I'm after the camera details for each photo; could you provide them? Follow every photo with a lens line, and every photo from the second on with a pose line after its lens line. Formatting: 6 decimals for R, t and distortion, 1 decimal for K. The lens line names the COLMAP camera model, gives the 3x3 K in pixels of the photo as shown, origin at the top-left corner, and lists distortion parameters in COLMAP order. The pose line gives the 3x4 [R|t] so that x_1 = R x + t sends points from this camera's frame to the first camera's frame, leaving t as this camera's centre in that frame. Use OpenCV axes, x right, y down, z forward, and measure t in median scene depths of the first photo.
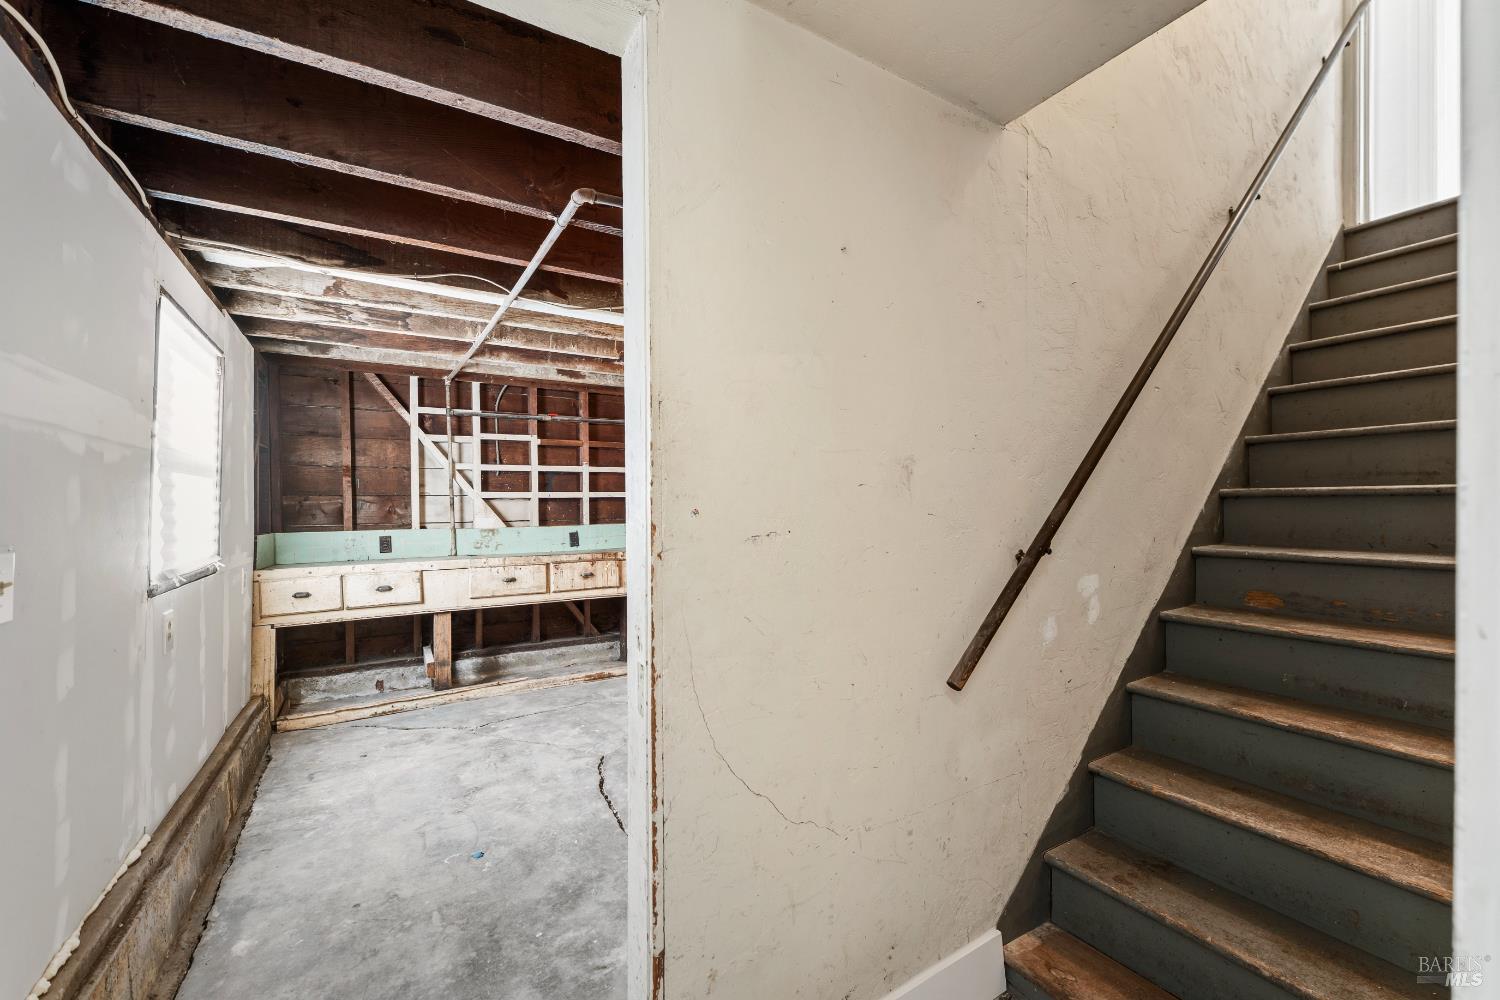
lens RADIAL K [[595.7, 0, 740.7], [0, 595.7, 508.7], [0, 0, 1]] dist [-0.000534, 0.000046]
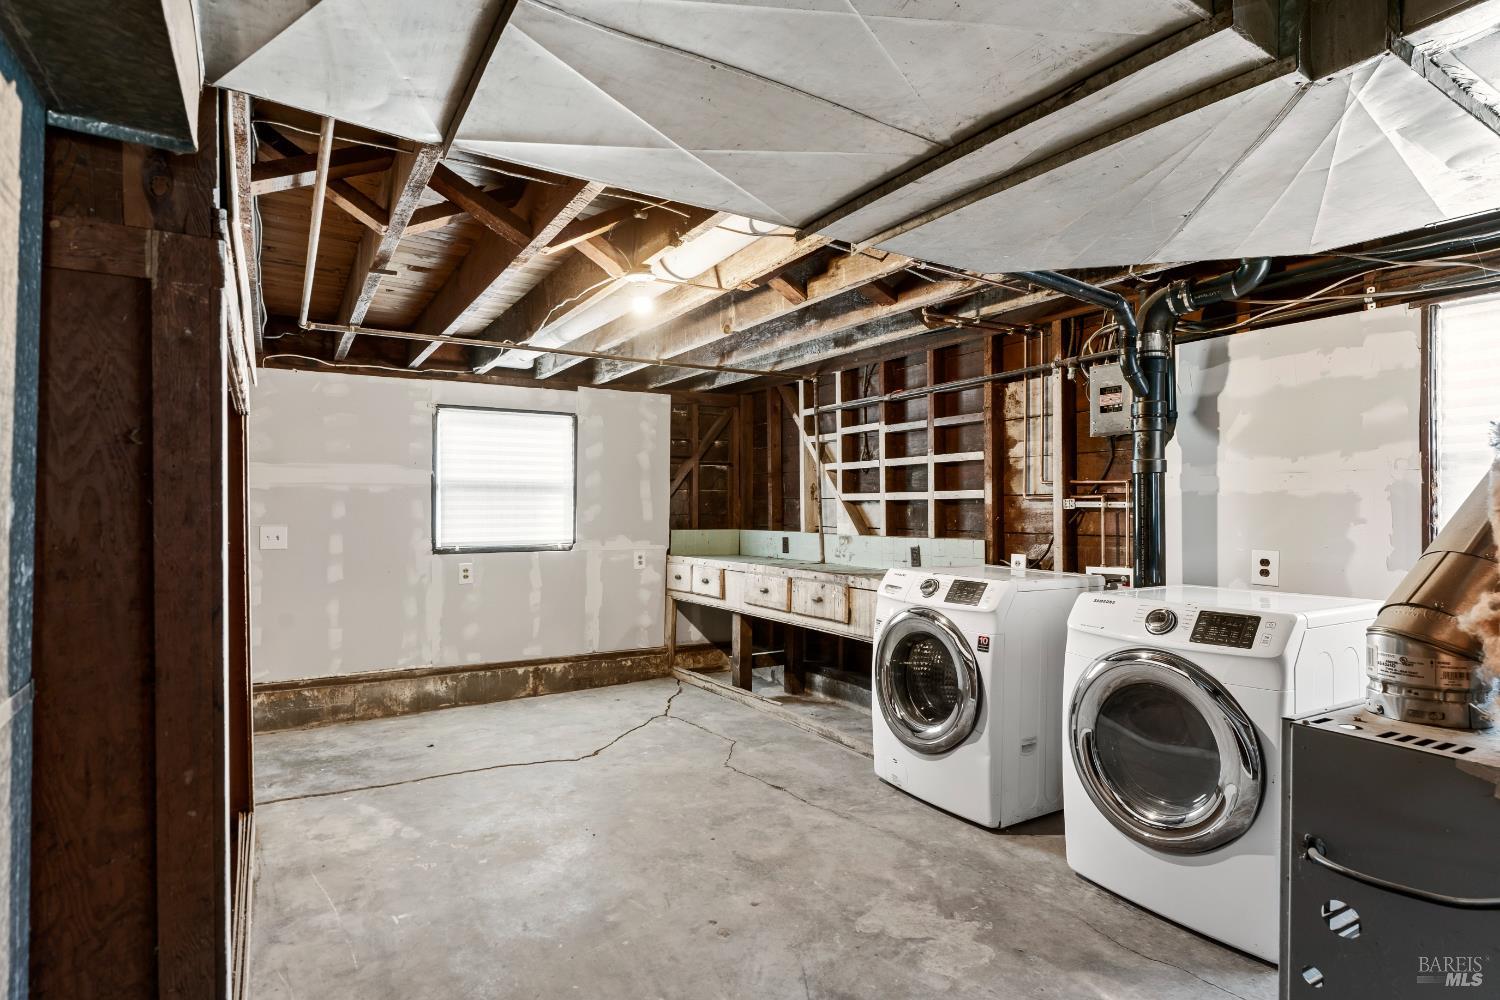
lens RADIAL K [[767.3, 0, 728.9], [0, 767.3, 502.4], [0, 0, 1]] dist [0.001085, 0.000139]
pose [[0.009904, 0.007489, -0.999923, 0.756648], [-0.002580, 0.999969, 0.007464, -0.025057], [0.999948, 0.002506, 0.009923, 0.875225]]
